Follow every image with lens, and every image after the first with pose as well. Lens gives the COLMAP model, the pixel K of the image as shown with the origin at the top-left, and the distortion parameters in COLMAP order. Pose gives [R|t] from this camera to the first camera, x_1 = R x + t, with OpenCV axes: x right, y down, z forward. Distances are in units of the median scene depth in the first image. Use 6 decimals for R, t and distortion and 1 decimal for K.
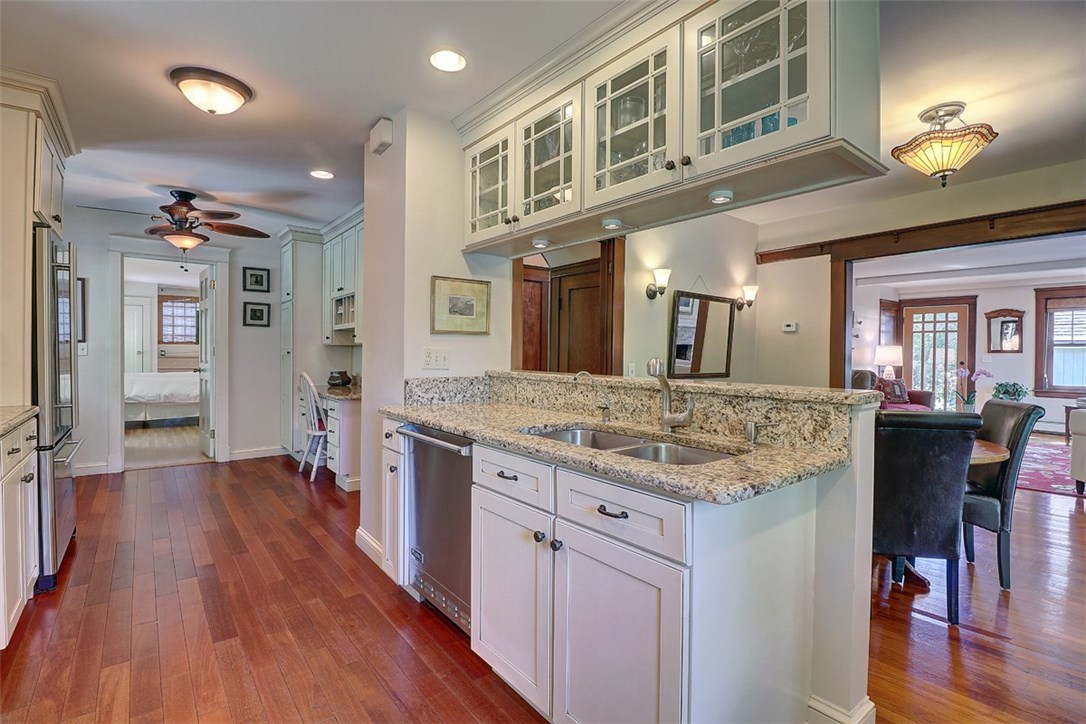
lens RADIAL K [[502.7, 0, 535.1], [0, 502.7, 357.6], [0, 0, 1]] dist [-0.001076, -0.012886]
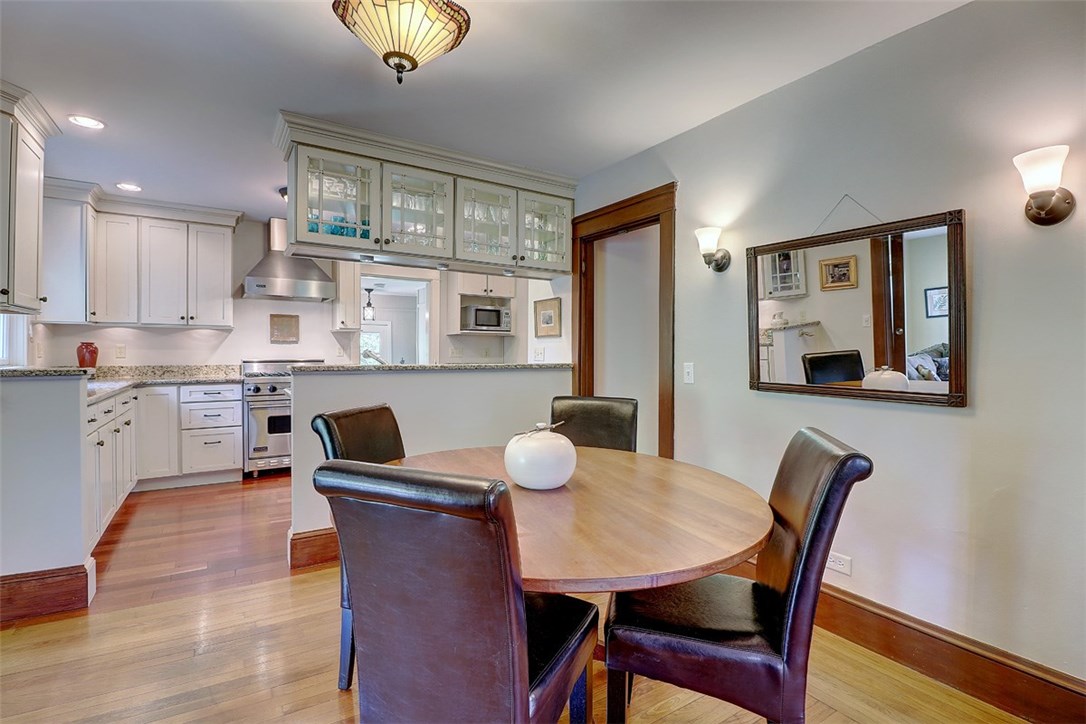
lens RADIAL K [[498.2, 0, 540.6], [0, 498.2, 357.7], [0, 0, 1]] dist [-0.000895, -0.015701]
pose [[-0.099447, 0.000723, -0.995043, 0.780022], [-0.015220, 0.999882, 0.002248, 0.006479], [0.994926, 0.015368, -0.099424, 0.674692]]
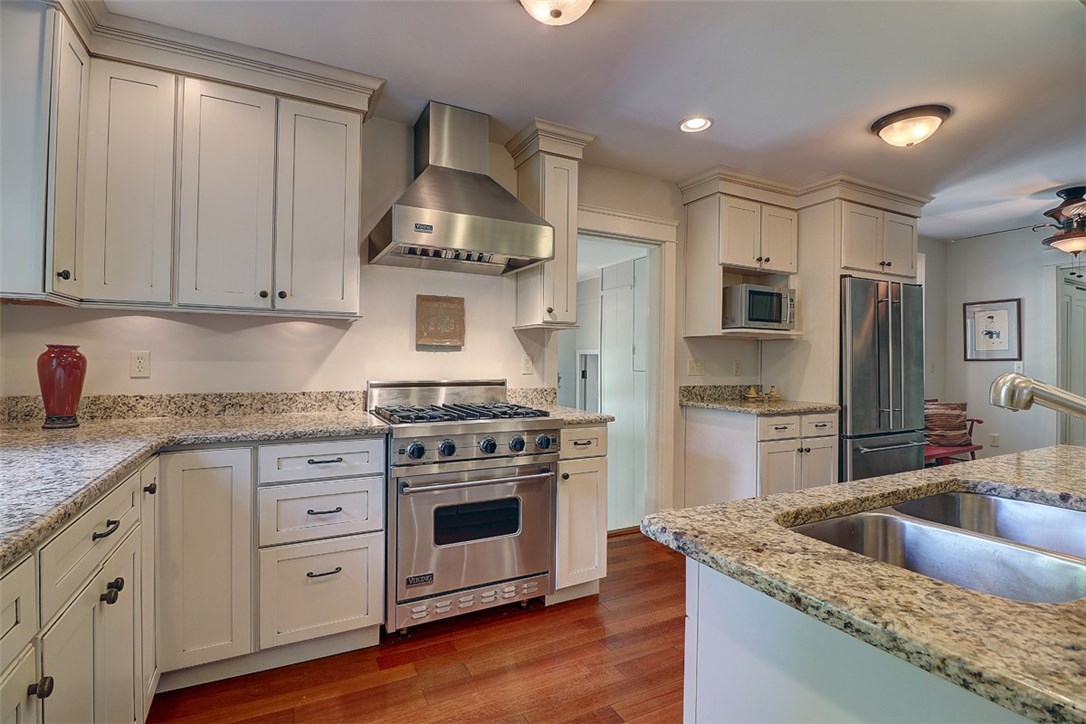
lens RADIAL K [[502.7, 0, 535.1], [0, 502.7, 357.6], [0, 0, 1]] dist [-0.001076, -0.012886]
pose [[-0.199039, -0.020011, -0.979787, 0.287639], [-0.022106, 0.999629, -0.015926, 0.001349], [0.979742, 0.018489, -0.199407, 0.219662]]
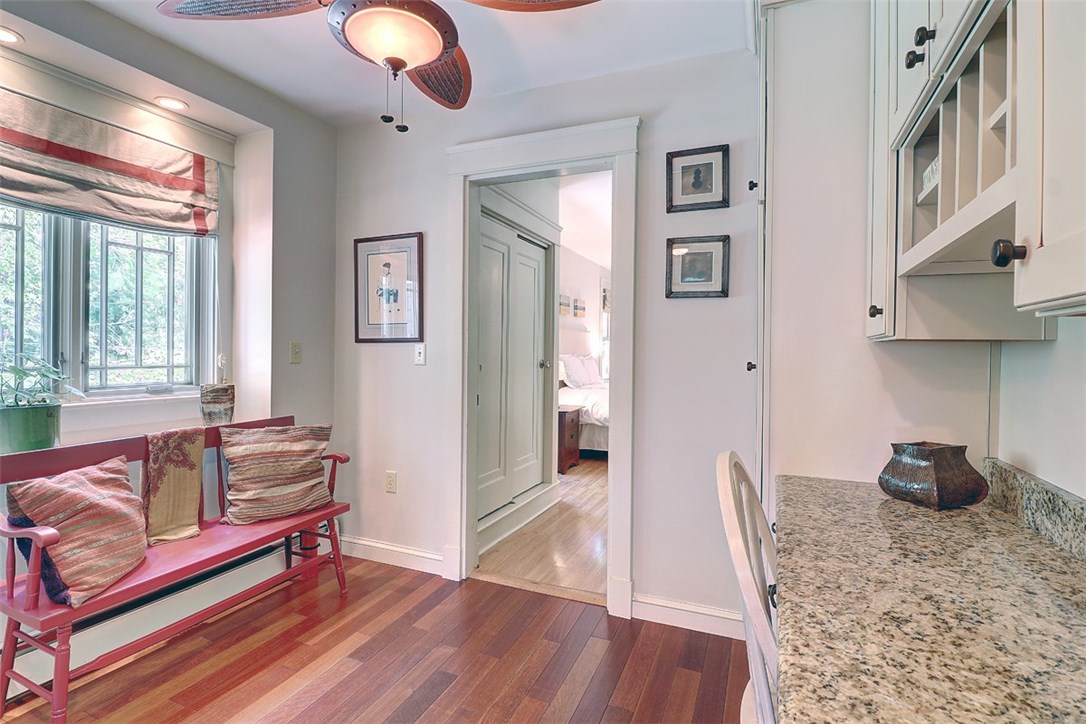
lens RADIAL K [[524.9, 0, 537.3], [0, 524.9, 357.7], [0, 0, 1]] dist [-0.000277, -0.015163]
pose [[0.478390, 0.007615, -0.878115, -0.292452], [-0.016113, 0.999870, -0.000108, -0.014314], [0.878000, 0.014201, 0.478450, 0.805983]]
